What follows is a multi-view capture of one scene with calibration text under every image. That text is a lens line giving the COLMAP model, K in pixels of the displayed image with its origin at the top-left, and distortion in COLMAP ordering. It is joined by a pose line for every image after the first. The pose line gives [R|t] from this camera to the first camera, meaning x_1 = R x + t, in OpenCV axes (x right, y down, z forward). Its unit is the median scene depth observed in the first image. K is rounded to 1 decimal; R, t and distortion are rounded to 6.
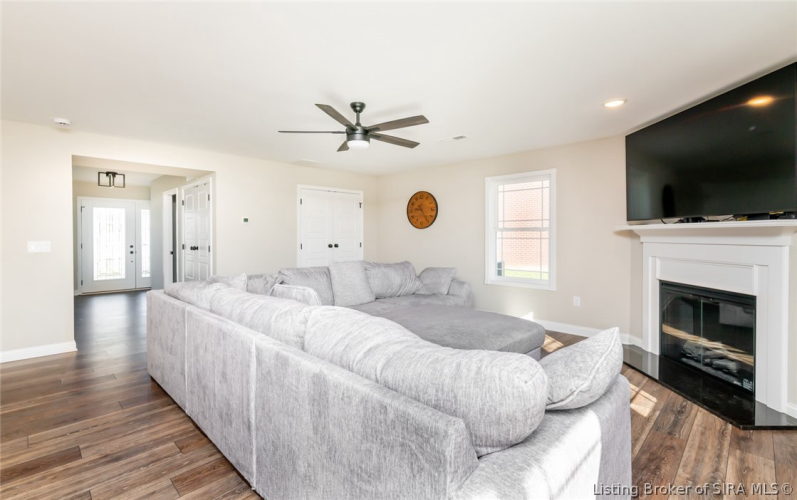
lens RADIAL K [[364.8, 0, 398.5], [0, 364.8, 250.0], [0, 0, 1]] dist [-0.000355, 0.000322]
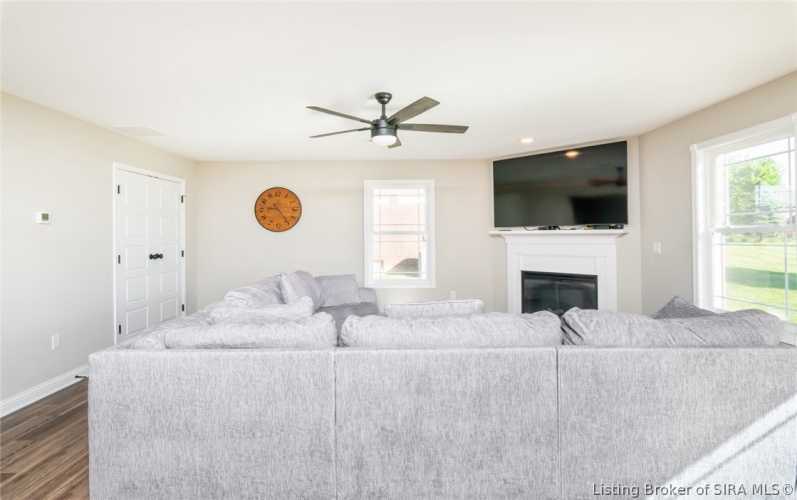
lens RADIAL K [[408.5, 0, 397.2], [0, 408.5, 241.9], [0, 0, 1]] dist [0.000705, 0.000175]
pose [[0.708535, -0.015492, 0.705505, -0.513196], [0.035055, 0.999297, -0.013261, -0.016448], [-0.704804, 0.034127, 0.708581, 0.179072]]
